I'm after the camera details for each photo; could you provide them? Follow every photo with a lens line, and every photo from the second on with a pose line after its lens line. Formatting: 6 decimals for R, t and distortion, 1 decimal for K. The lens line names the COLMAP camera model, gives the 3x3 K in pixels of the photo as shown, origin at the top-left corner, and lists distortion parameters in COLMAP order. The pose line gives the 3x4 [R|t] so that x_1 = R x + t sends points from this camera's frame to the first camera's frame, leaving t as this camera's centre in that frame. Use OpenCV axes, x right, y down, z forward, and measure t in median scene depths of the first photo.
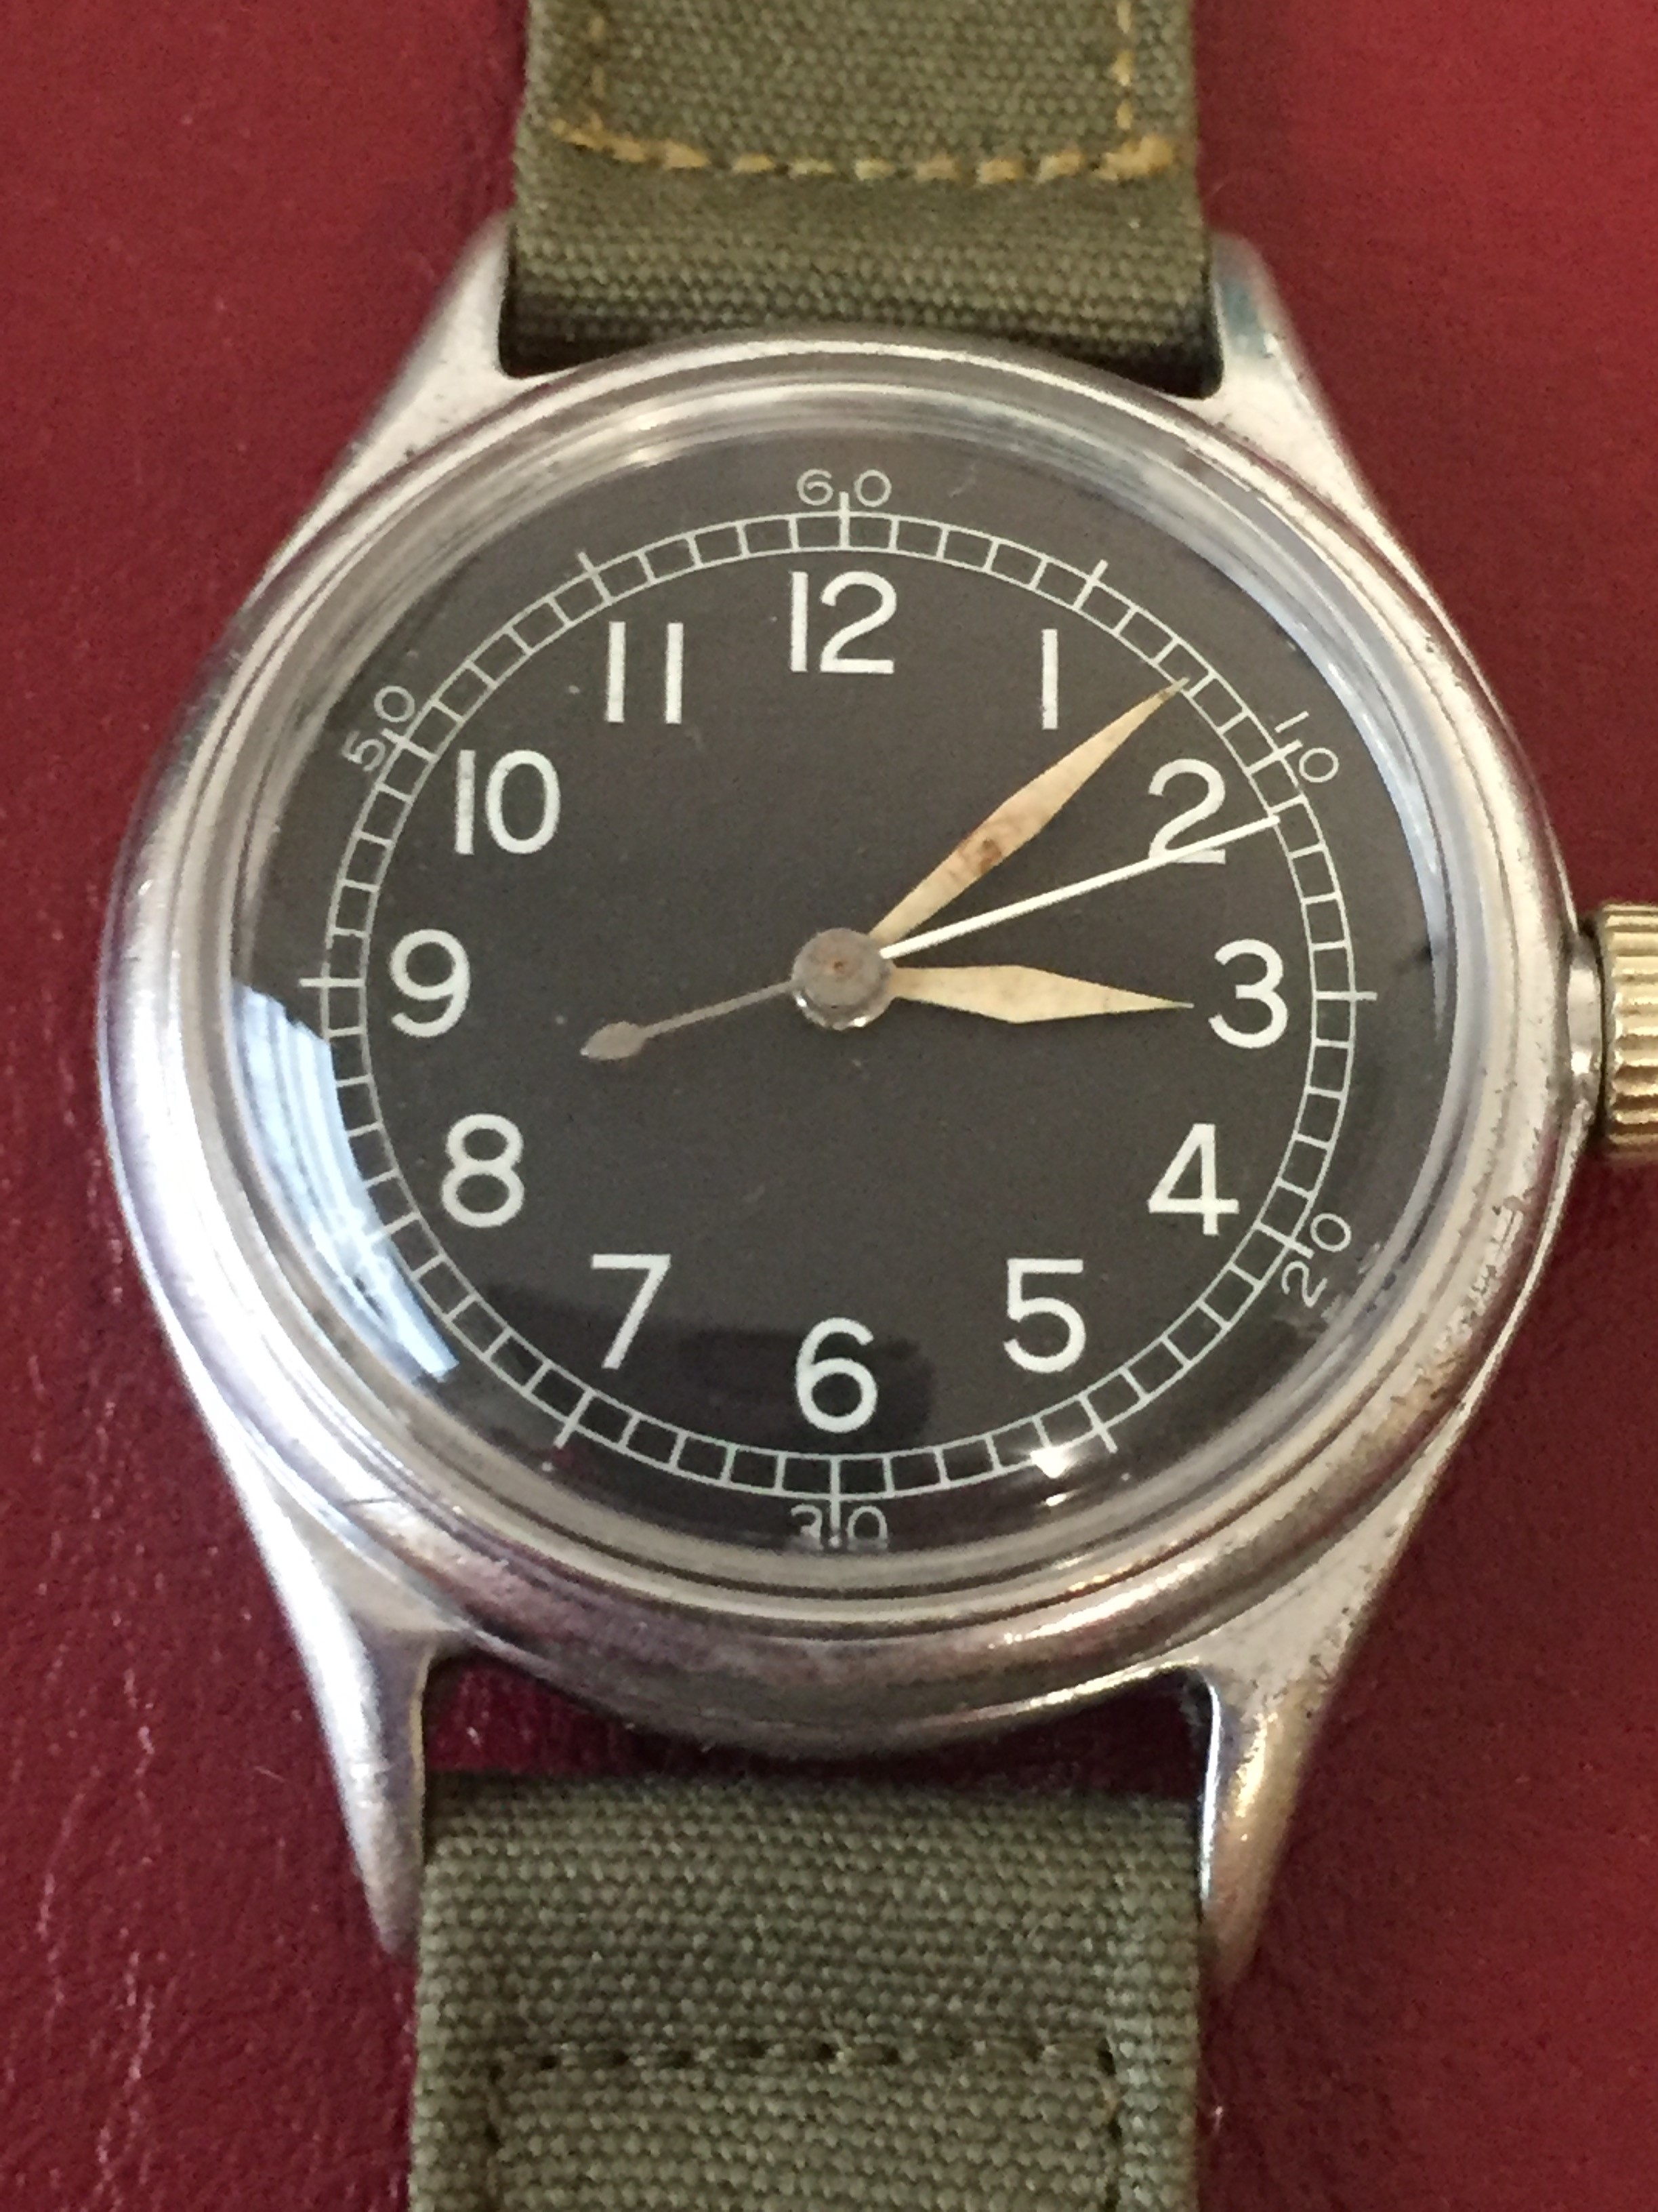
lens RADIAL K [[4634.9, 0, 810.8], [0, 4634.9, 1108.5], [0, 0, 1]] dist [0.107871, 0.000000]
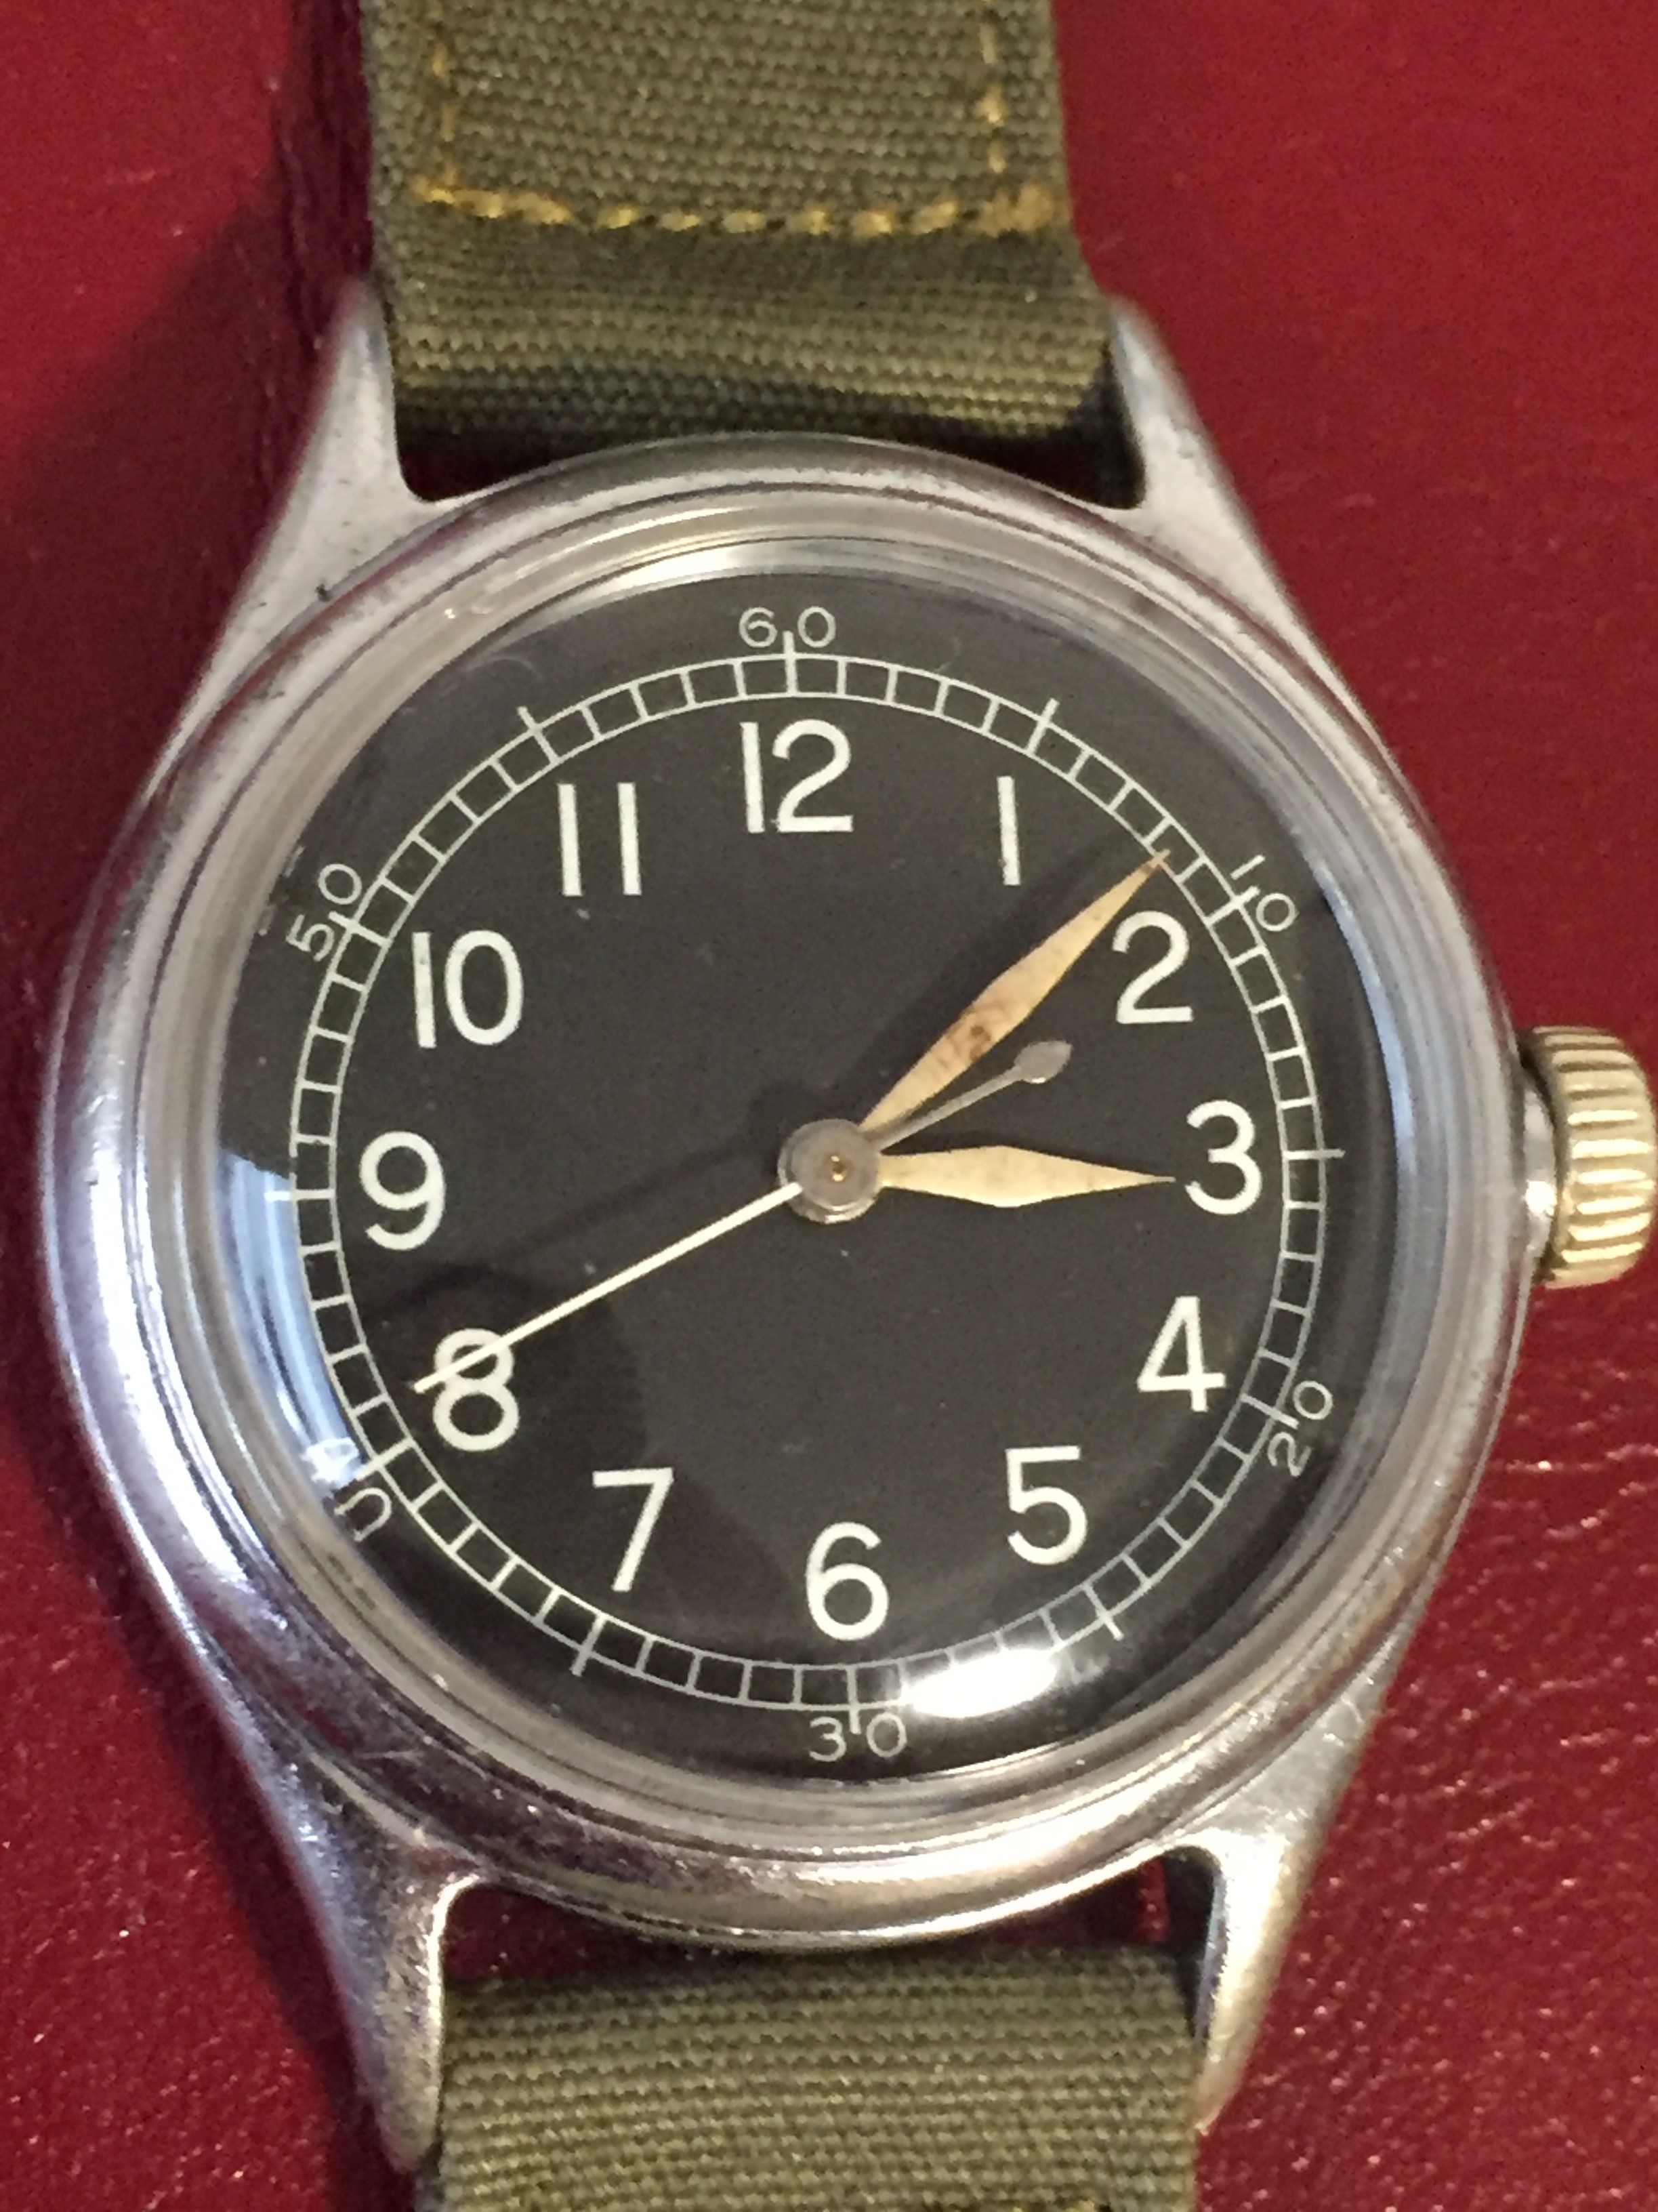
lens RADIAL K [[4634.9, 0, 839.5], [0, 4634.9, 1106.7], [0, 0, 1]] dist [0.107871, 0.000000]
pose [[0.976509, -0.045288, 0.210664, -0.194138], [0.010212, 0.986292, 0.164690, -0.199656], [-0.215235, -0.158670, 0.963586, 0.062609]]
